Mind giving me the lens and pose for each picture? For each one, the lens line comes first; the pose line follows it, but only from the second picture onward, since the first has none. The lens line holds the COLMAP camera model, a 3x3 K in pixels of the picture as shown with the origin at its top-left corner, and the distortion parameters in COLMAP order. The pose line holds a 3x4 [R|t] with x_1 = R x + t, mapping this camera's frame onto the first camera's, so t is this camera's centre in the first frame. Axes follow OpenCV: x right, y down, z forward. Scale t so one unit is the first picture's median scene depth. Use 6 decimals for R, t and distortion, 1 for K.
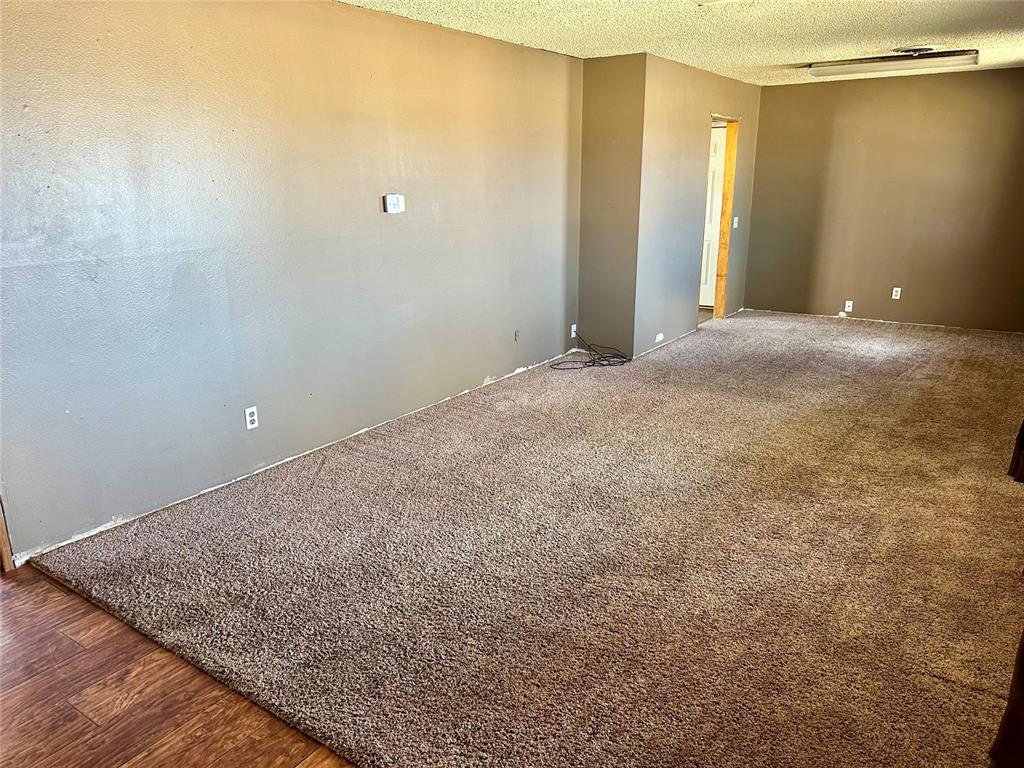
lens RADIAL K [[719.3, 0, 510.0], [0, 719.3, 387.1], [0, 0, 1]] dist [0.065686, -0.084370]
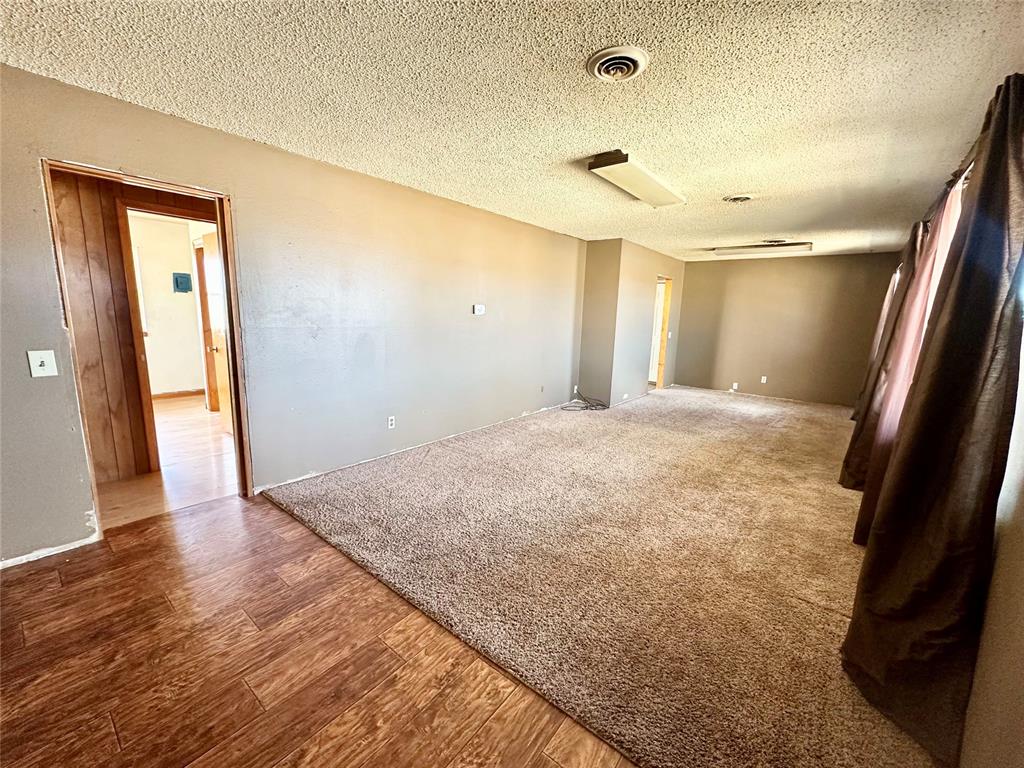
lens RADIAL K [[408.5, 0, 512.0], [0, 408.5, 384.0], [0, 0, 1]] dist [-0.003438, 0.000410]
pose [[0.996723, 0.053118, -0.061014, -0.009427], [-0.059367, 0.992630, -0.105651, 0.045040], [0.054953, 0.108927, 0.992530, 0.022426]]
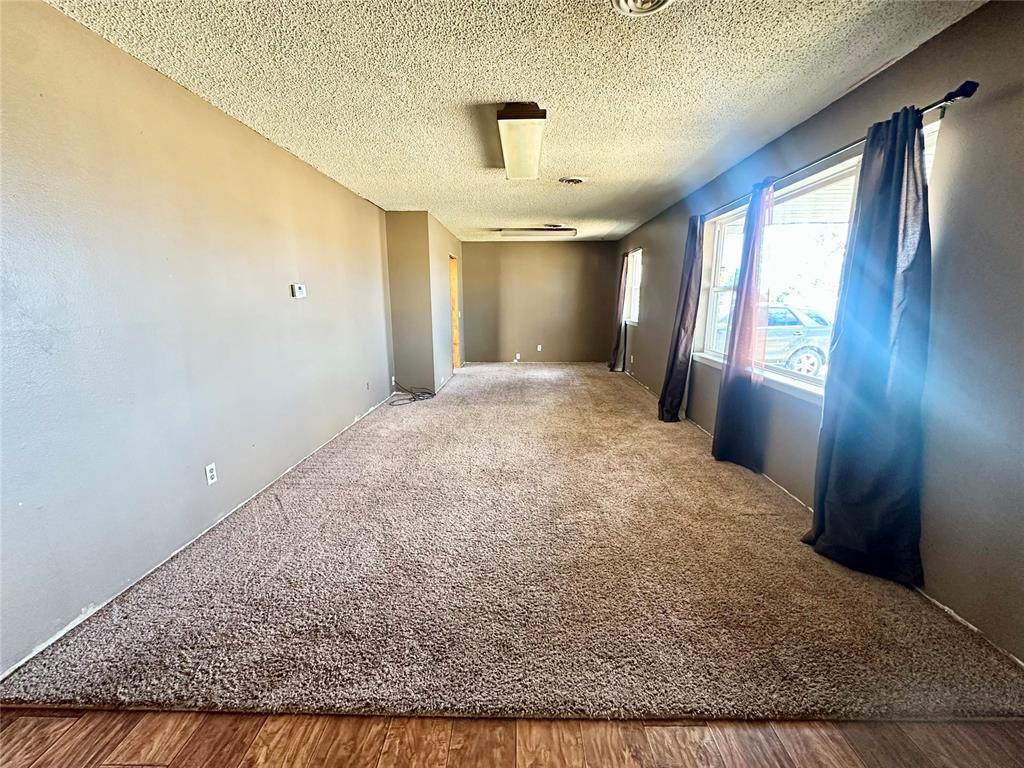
lens RADIAL K [[408.5, 0, 512.0], [0, 408.5, 384.0], [0, 0, 1]] dist [-0.003438, 0.000410]
pose [[0.833584, -0.104191, 0.542478, -0.359583], [0.147672, 0.988341, -0.037091, -0.002815], [-0.532288, 0.111028, 0.839251, 0.265368]]
